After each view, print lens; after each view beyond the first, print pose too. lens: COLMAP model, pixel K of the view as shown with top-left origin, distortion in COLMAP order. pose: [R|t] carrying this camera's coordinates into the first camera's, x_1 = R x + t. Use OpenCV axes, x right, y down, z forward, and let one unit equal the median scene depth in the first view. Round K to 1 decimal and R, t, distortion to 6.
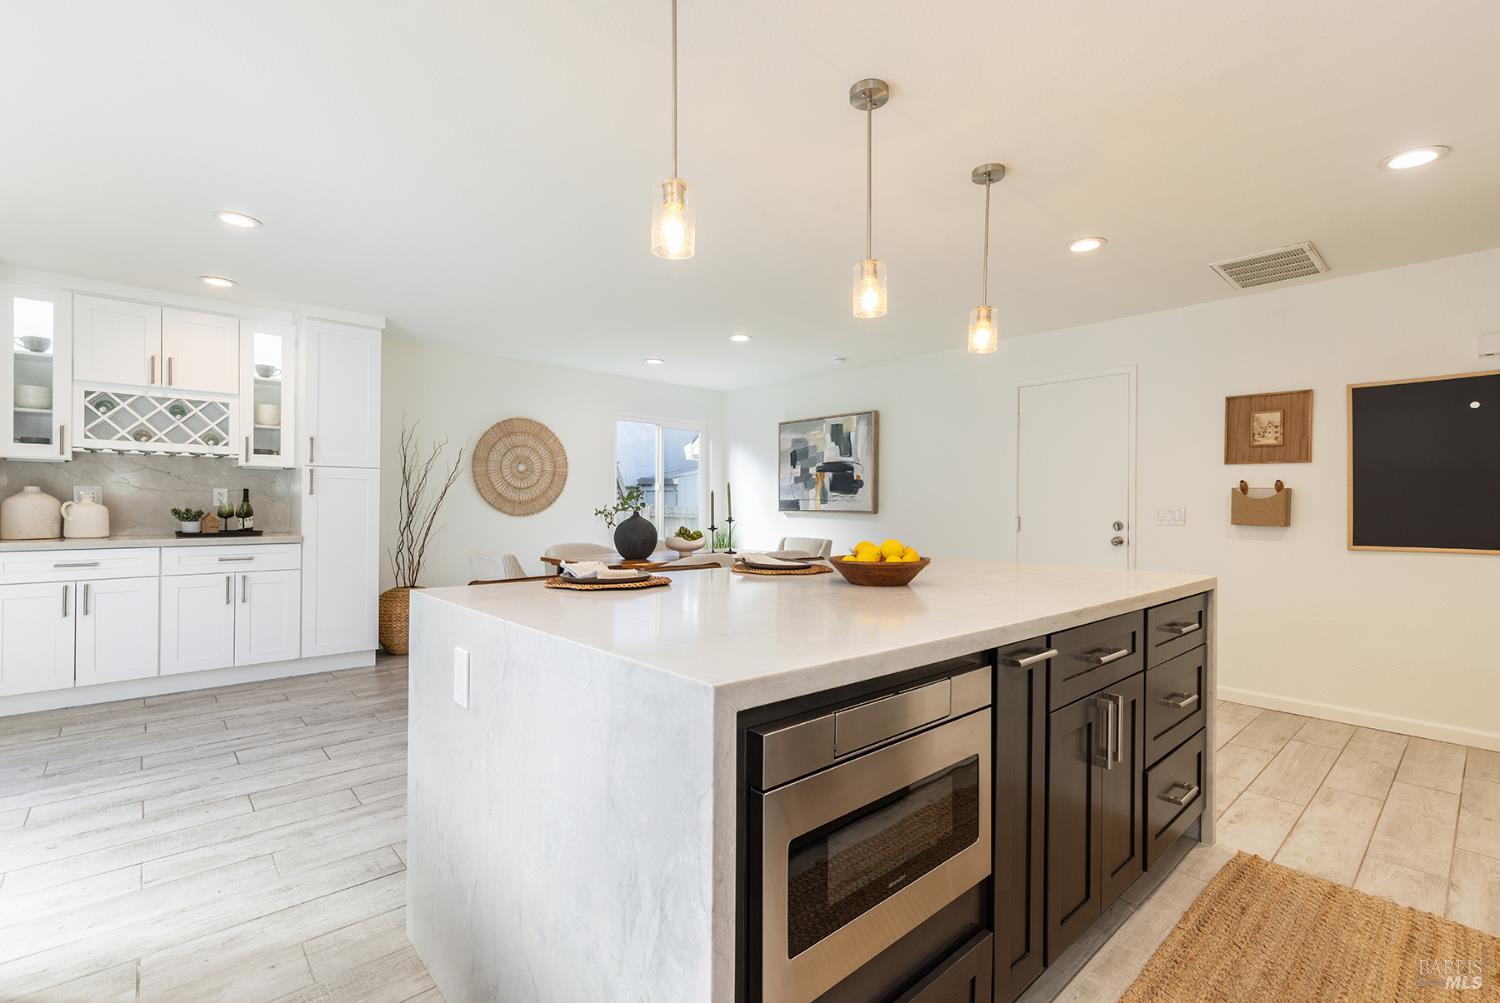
lens RADIAL K [[675.1, 0, 755.8], [0, 675.1, 494.2], [0, 0, 1]] dist [-0.000136, 0.001357]
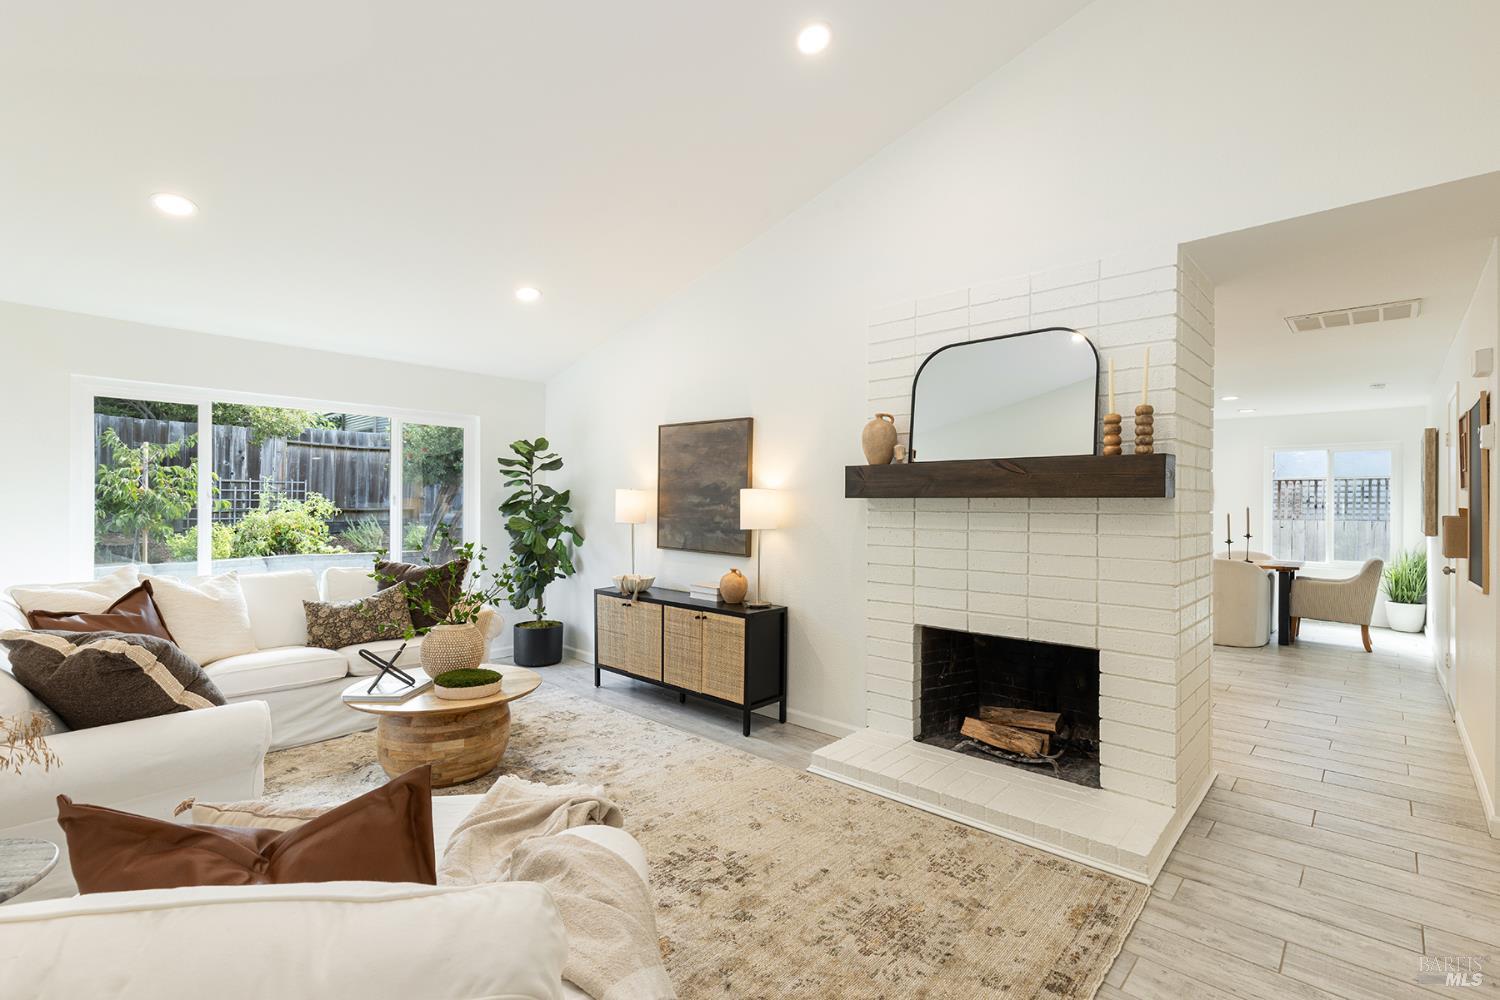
lens RADIAL K [[675.1, 0, 755.8], [0, 675.1, 504.9], [0, 0, 1]] dist [-0.000136, 0.001357]
pose [[0.086776, -0.009924, -0.996178, 1.044856], [0.014711, 0.999854, -0.008679, -0.020770], [0.996119, -0.013901, 0.086909, -0.031027]]
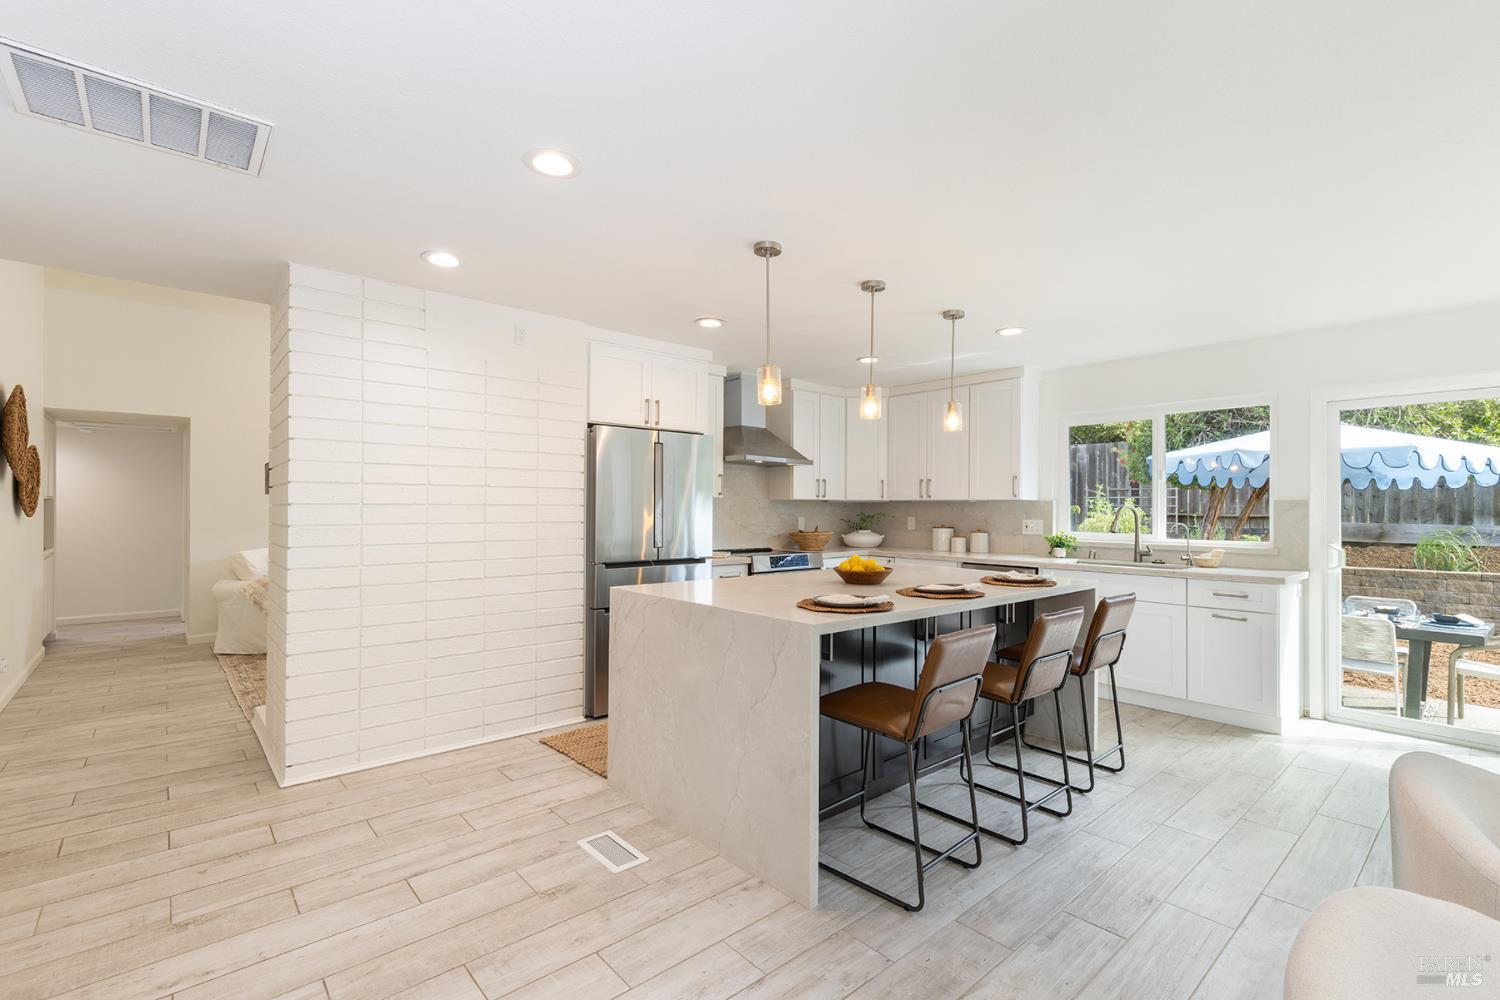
lens RADIAL K [[675.1, 0, 759.2], [0, 675.1, 503.5], [0, 0, 1]] dist [-0.000136, 0.001357]
pose [[-0.999827, -0.015674, 0.010053, 0.145282], [-0.015918, 0.999569, -0.024686, -0.007674], [-0.009662, -0.024841, -0.999645, 0.919227]]
